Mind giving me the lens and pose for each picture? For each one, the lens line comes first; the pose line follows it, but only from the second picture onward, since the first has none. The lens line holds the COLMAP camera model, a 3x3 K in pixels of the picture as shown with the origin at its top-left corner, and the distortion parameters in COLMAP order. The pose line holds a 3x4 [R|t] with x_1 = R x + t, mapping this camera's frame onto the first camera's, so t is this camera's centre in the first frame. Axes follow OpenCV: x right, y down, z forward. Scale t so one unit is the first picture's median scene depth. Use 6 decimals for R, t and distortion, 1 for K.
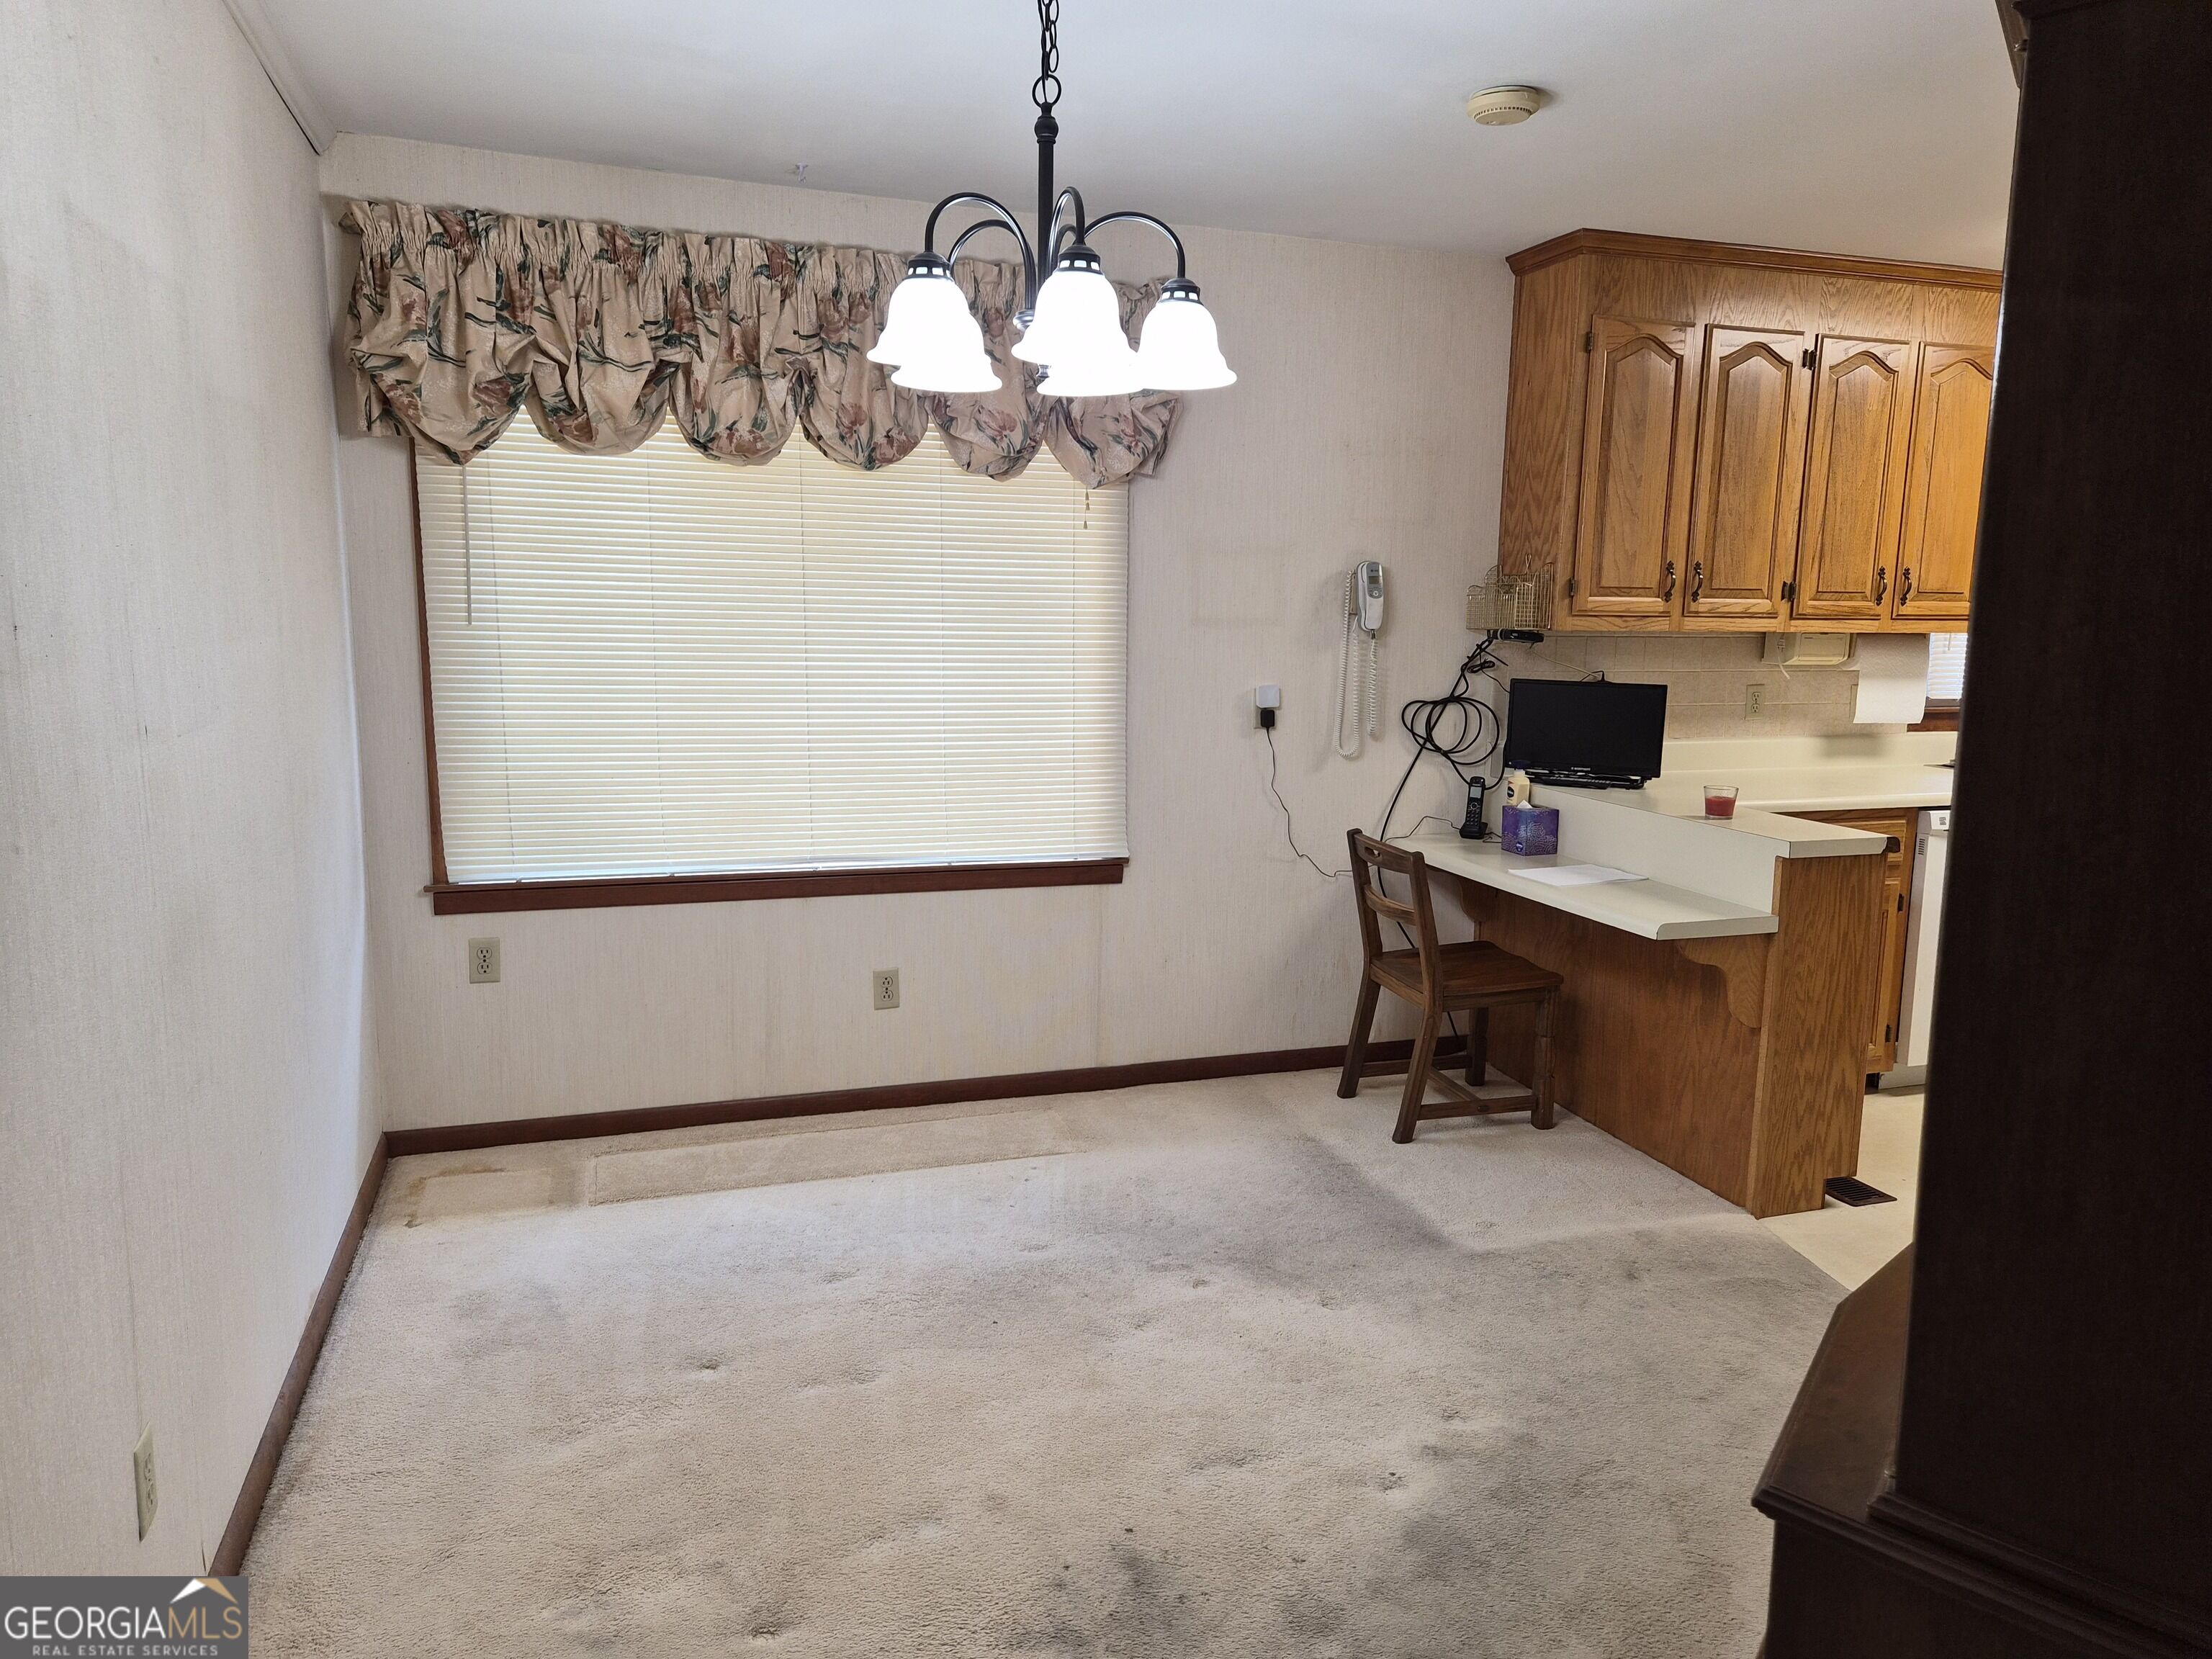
lens RADIAL K [[1485.9, 0, 1097.3], [0, 1485.9, 815.7], [0, 0, 1]] dist [0.028188, -0.000976]
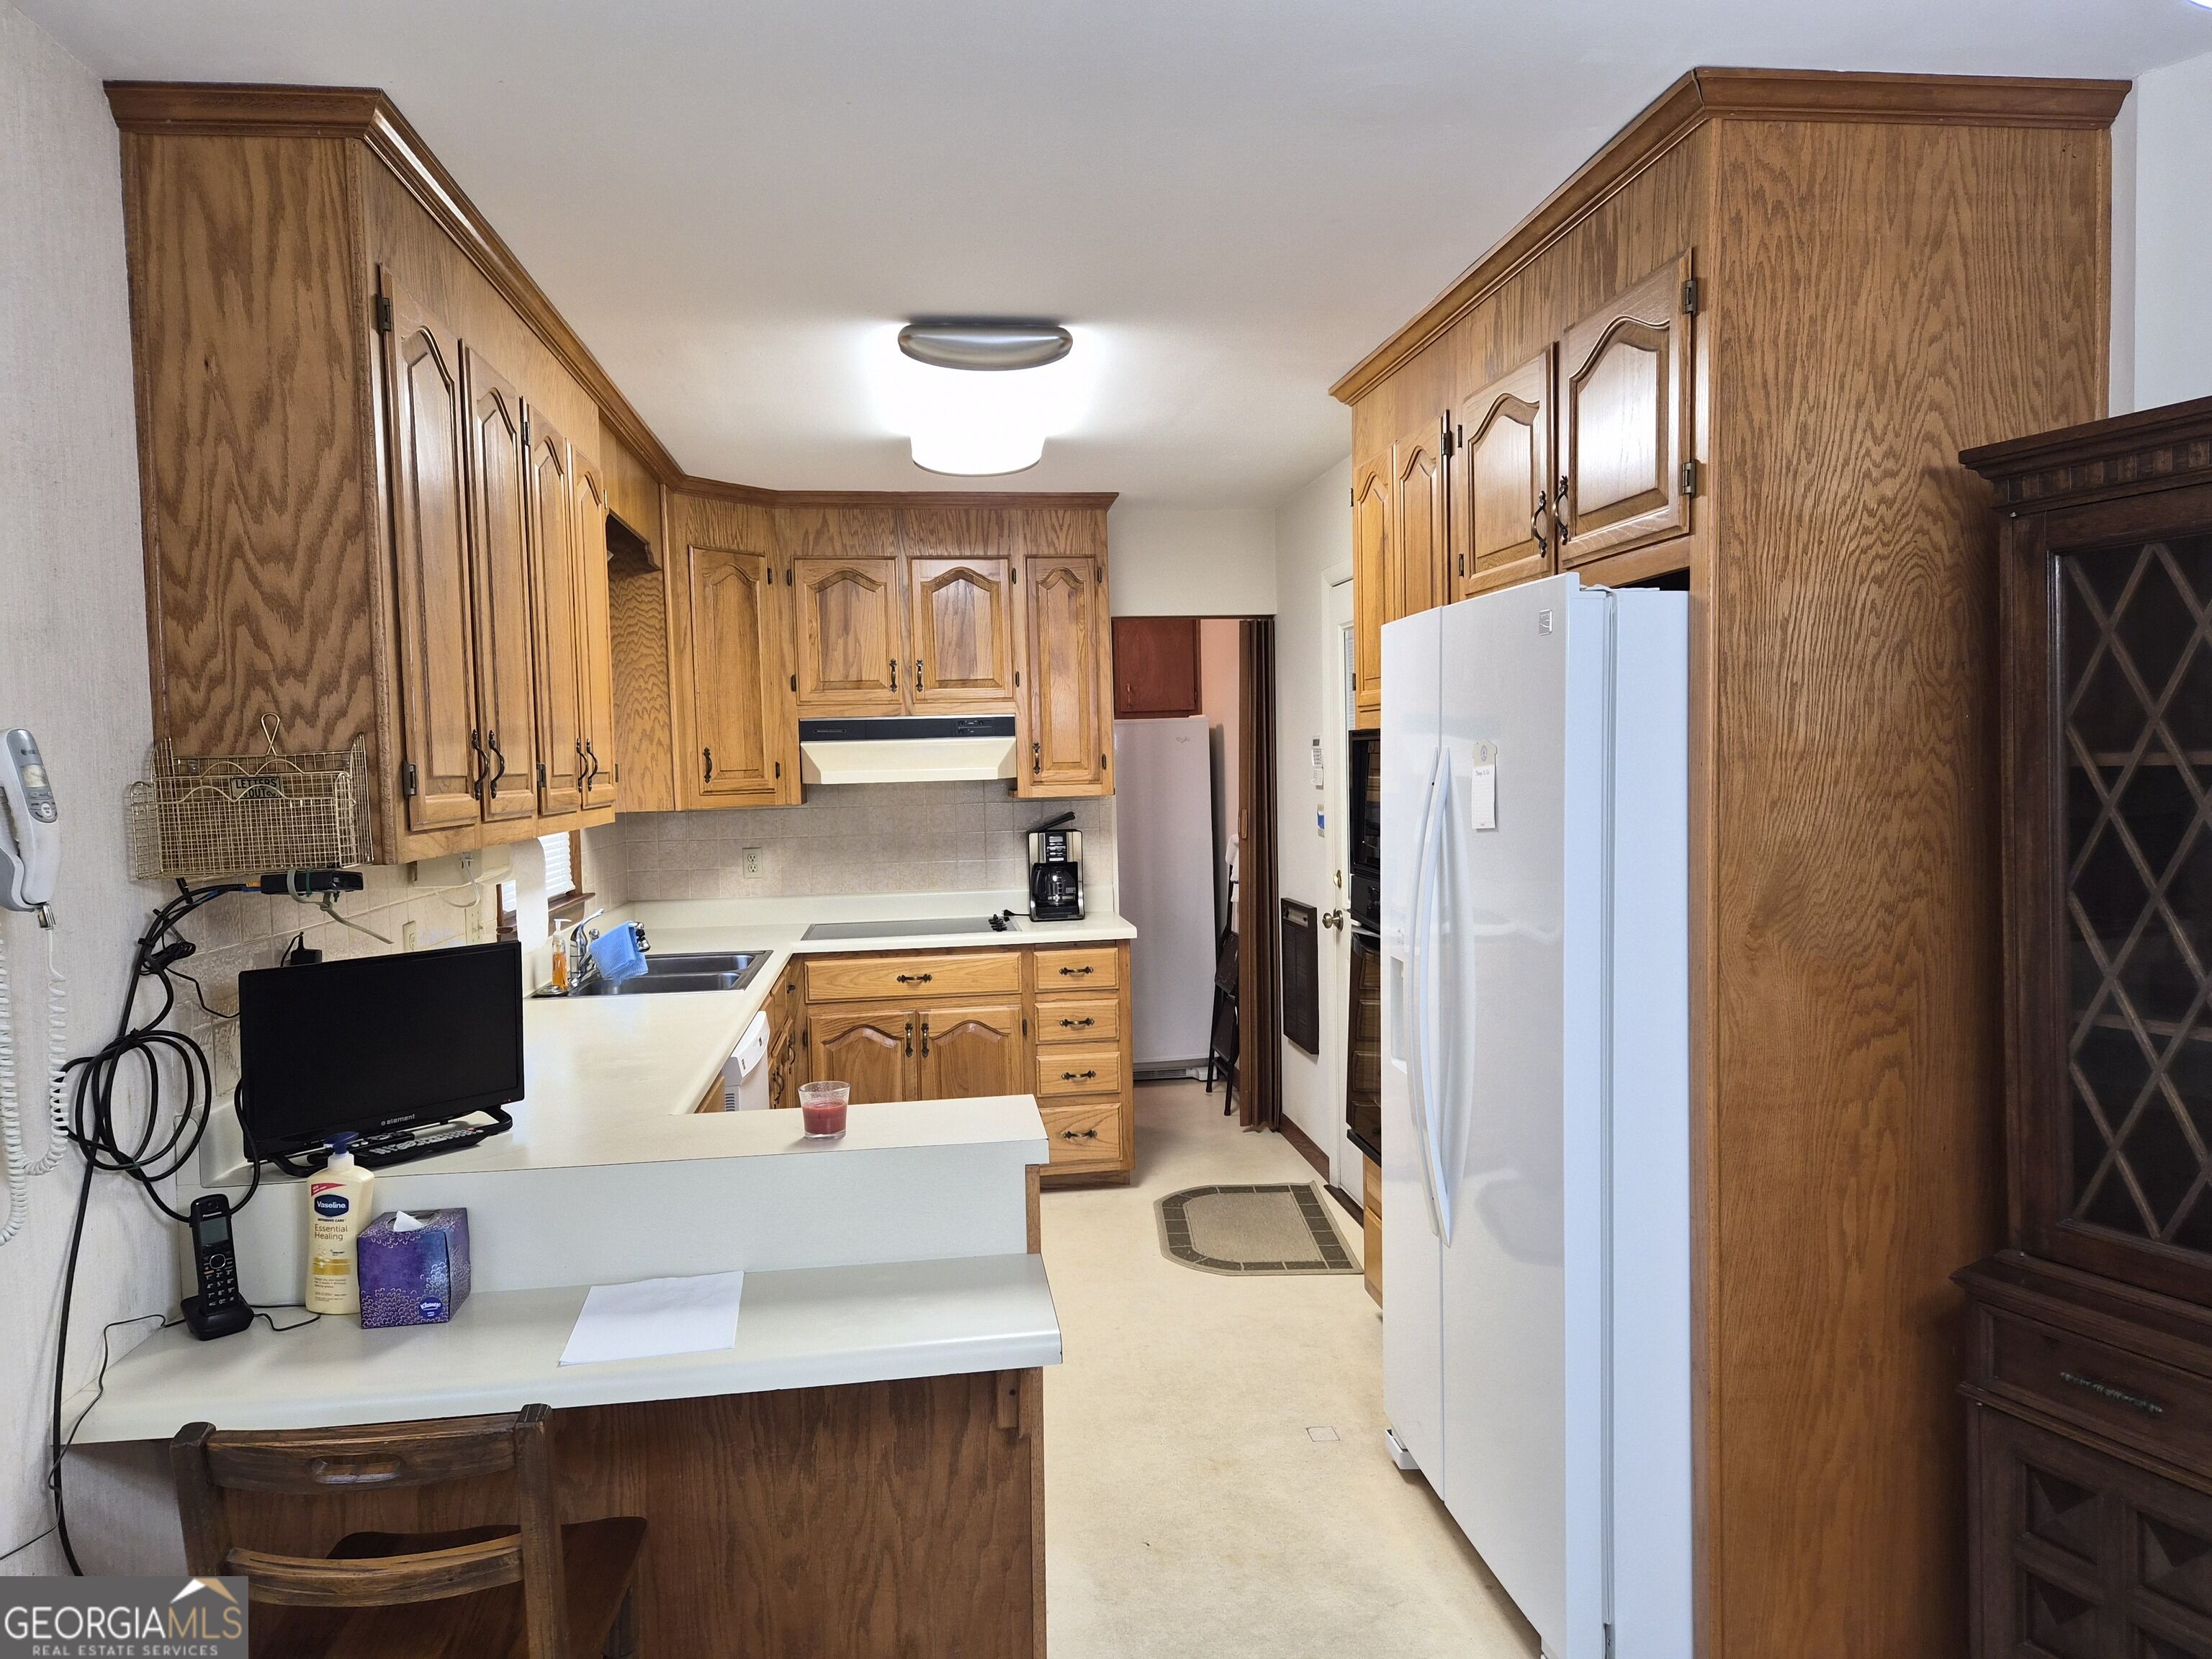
lens RADIAL K [[1479.0, 0, 1109.2], [0, 1479.0, 832.7], [0, 0, 1]] dist [0.060005, -0.048566]
pose [[0.188351, -0.068868, 0.979684, -0.137261], [0.169167, 0.984903, 0.036711, -0.106691], [-0.967422, 0.158816, 0.197158, 0.629768]]
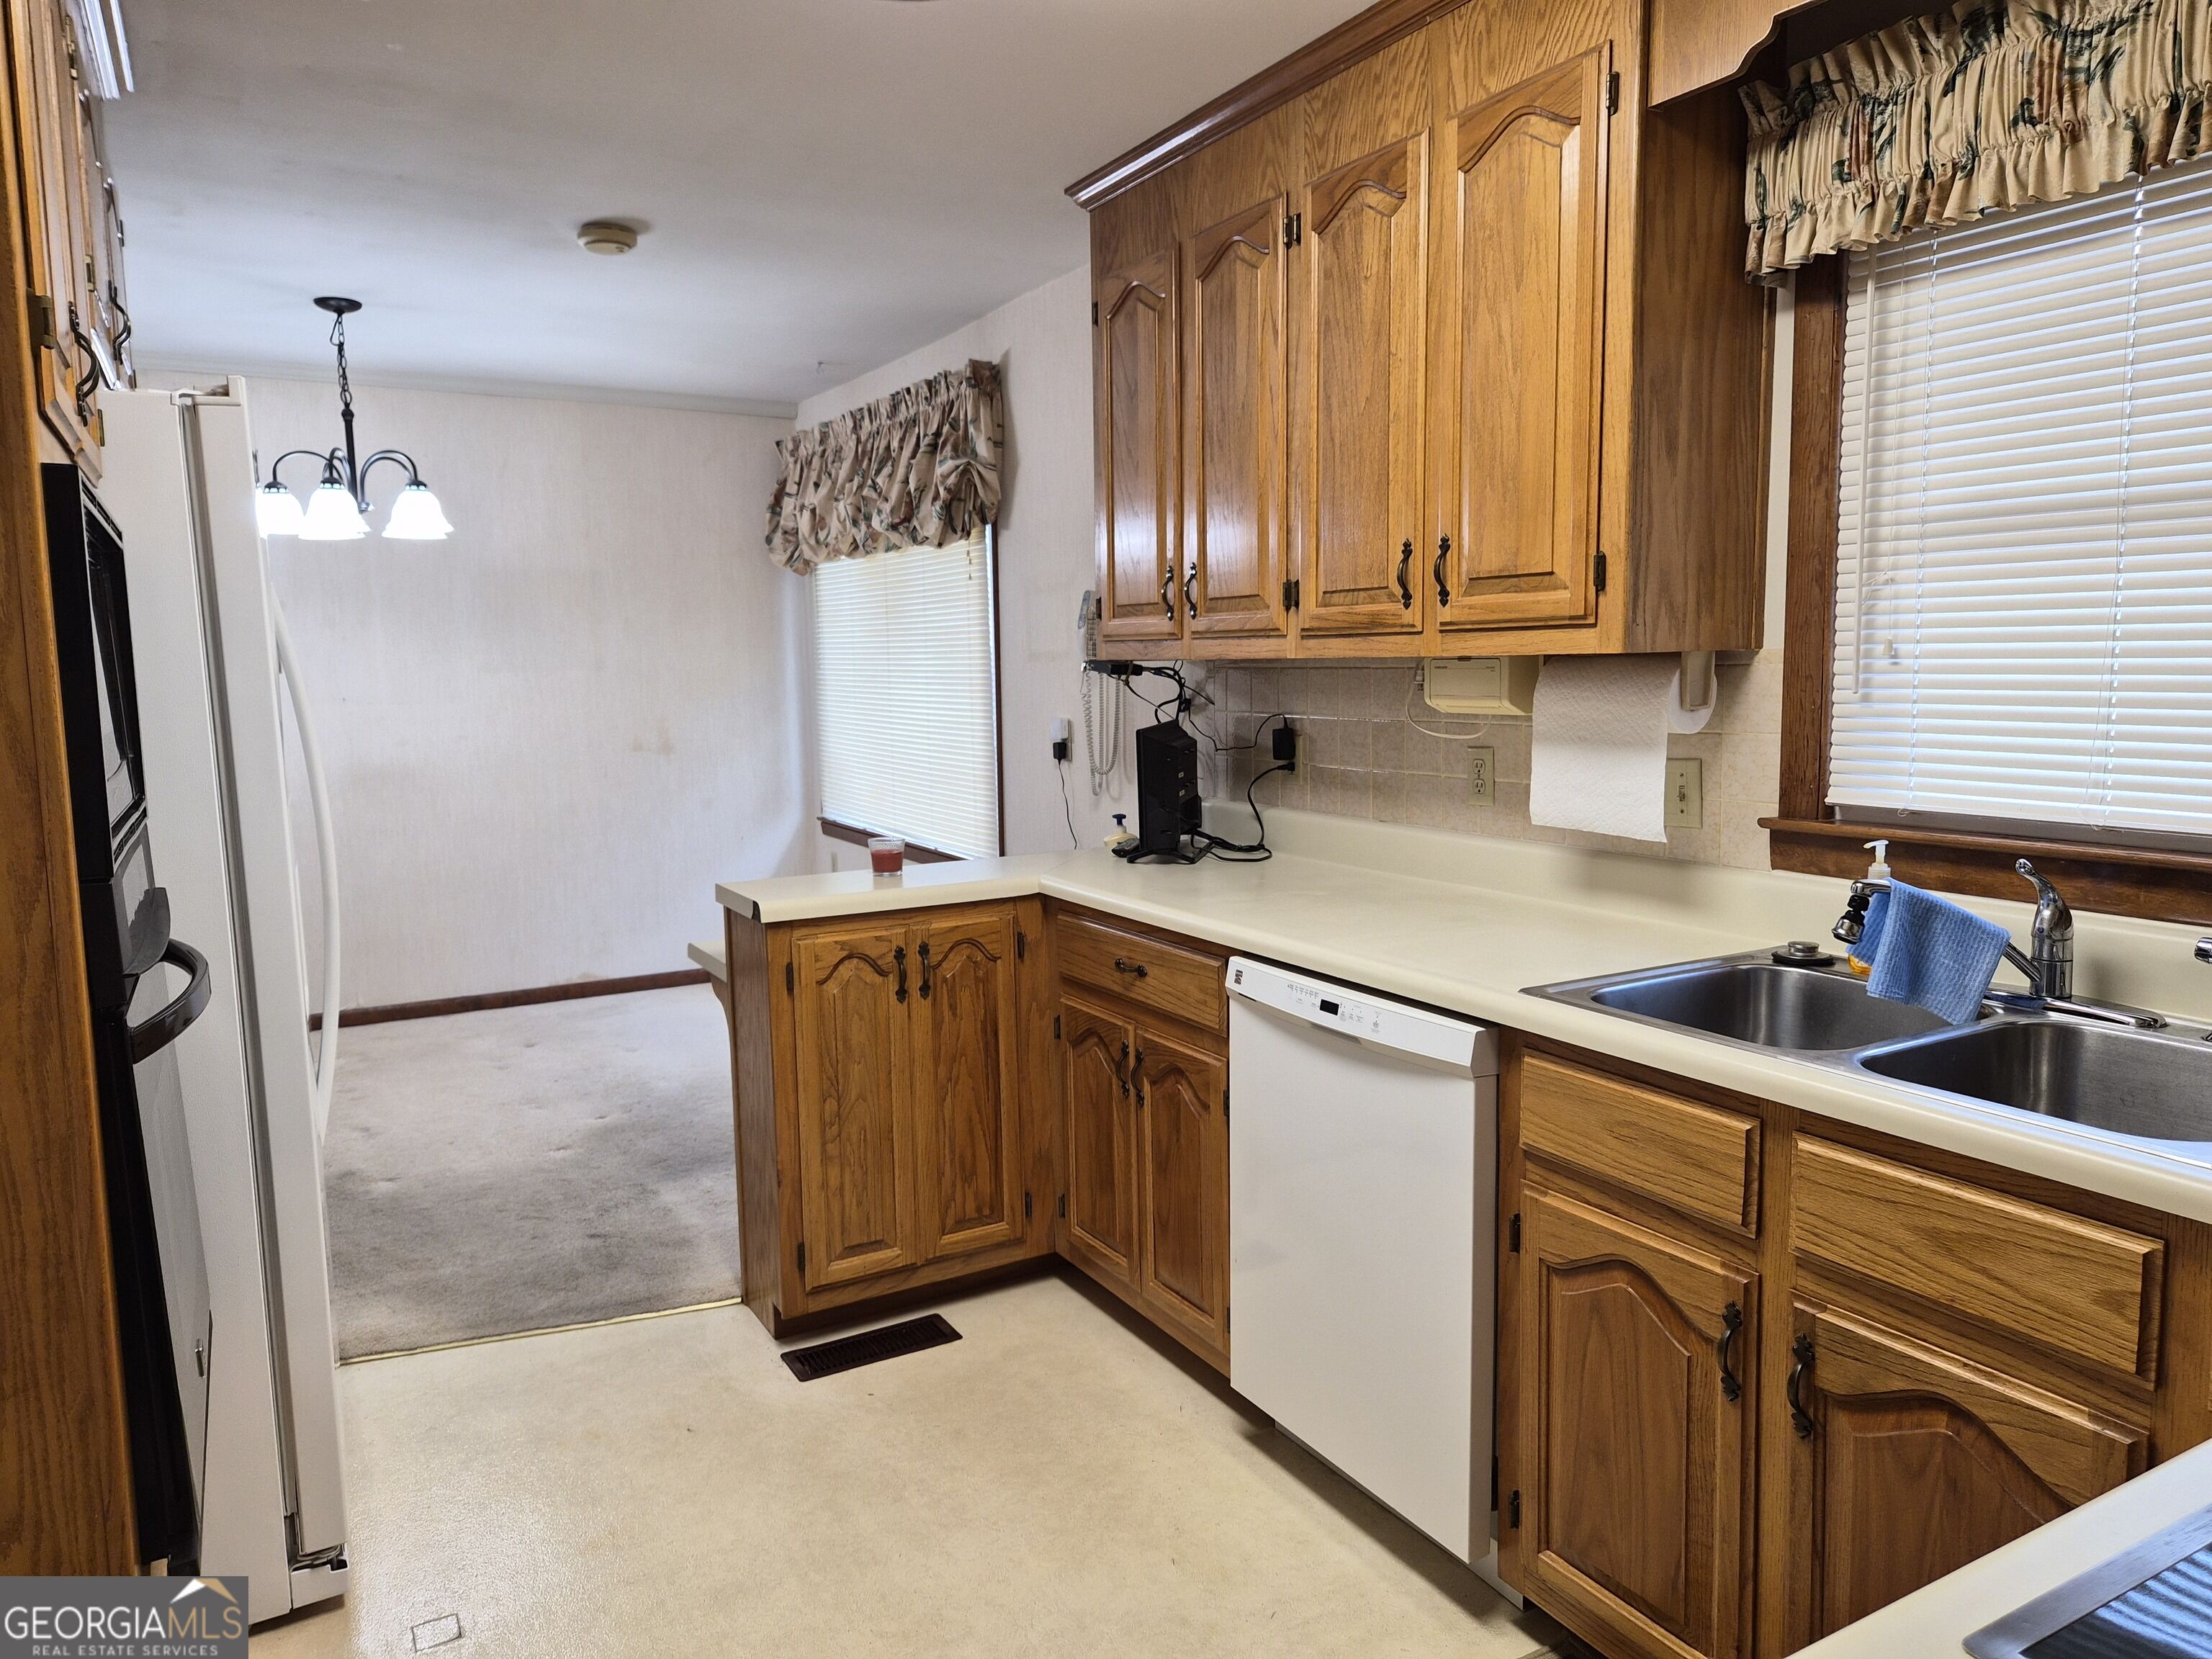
lens RADIAL K [[1479.0, 0, 1105.1], [0, 1479.0, 814.5], [0, 0, 1]] dist [0.060005, -0.048566]
pose [[0.193741, 0.085506, -0.977319, 1.075215], [-0.123623, 0.990382, 0.062142, -0.085889], [0.973233, 0.108780, 0.202448, 0.800841]]
